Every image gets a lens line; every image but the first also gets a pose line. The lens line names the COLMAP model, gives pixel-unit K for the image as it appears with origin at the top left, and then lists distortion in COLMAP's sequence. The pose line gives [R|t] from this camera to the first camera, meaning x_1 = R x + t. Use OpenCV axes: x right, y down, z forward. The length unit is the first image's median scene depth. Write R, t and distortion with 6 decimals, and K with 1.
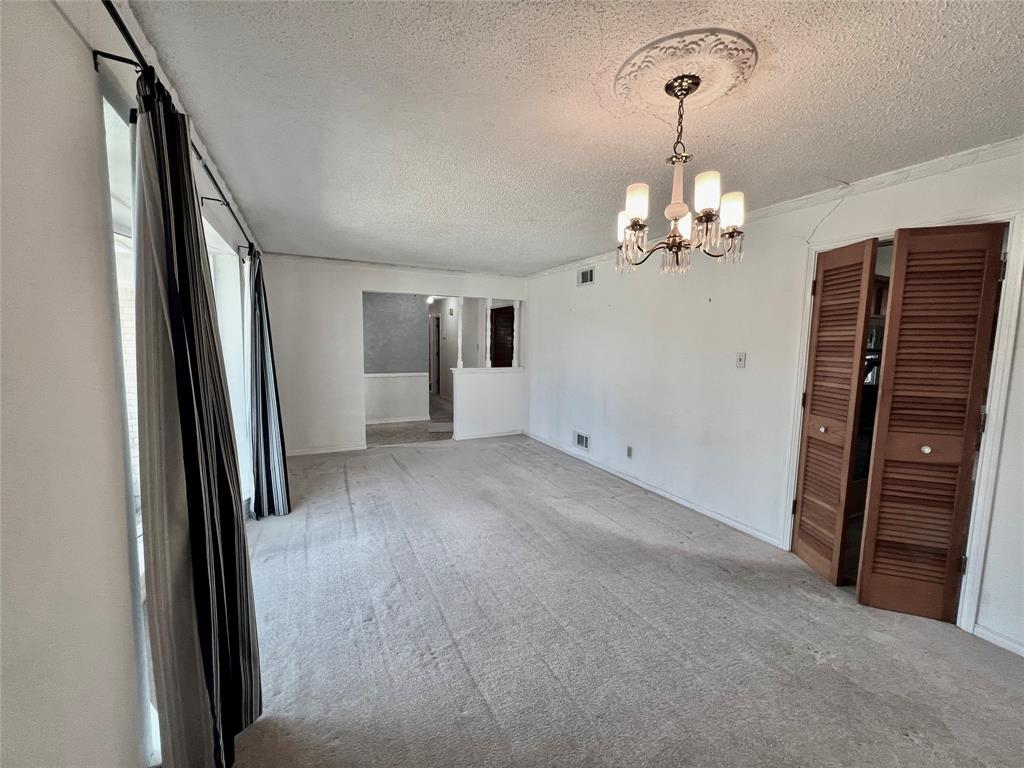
lens RADIAL K [[411.5, 0, 512.0], [0, 411.5, 384.0], [0, 0, 1]] dist [-0.001301, 0.000232]
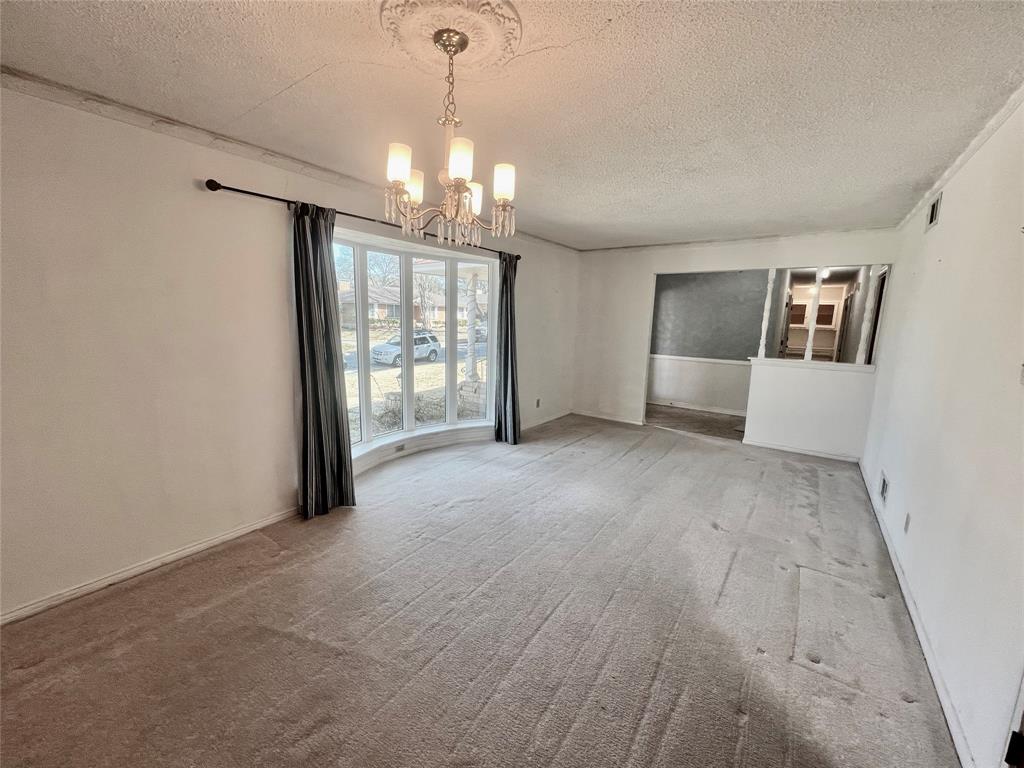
lens RADIAL K [[411.5, 0, 512.0], [0, 411.5, 384.0], [0, 0, 1]] dist [-0.001301, 0.000232]
pose [[0.465894, 0.139823, -0.873723, 0.407957], [-0.109690, 0.988946, 0.099772, -0.016069], [0.878015, 0.049356, 0.476081, 0.205284]]
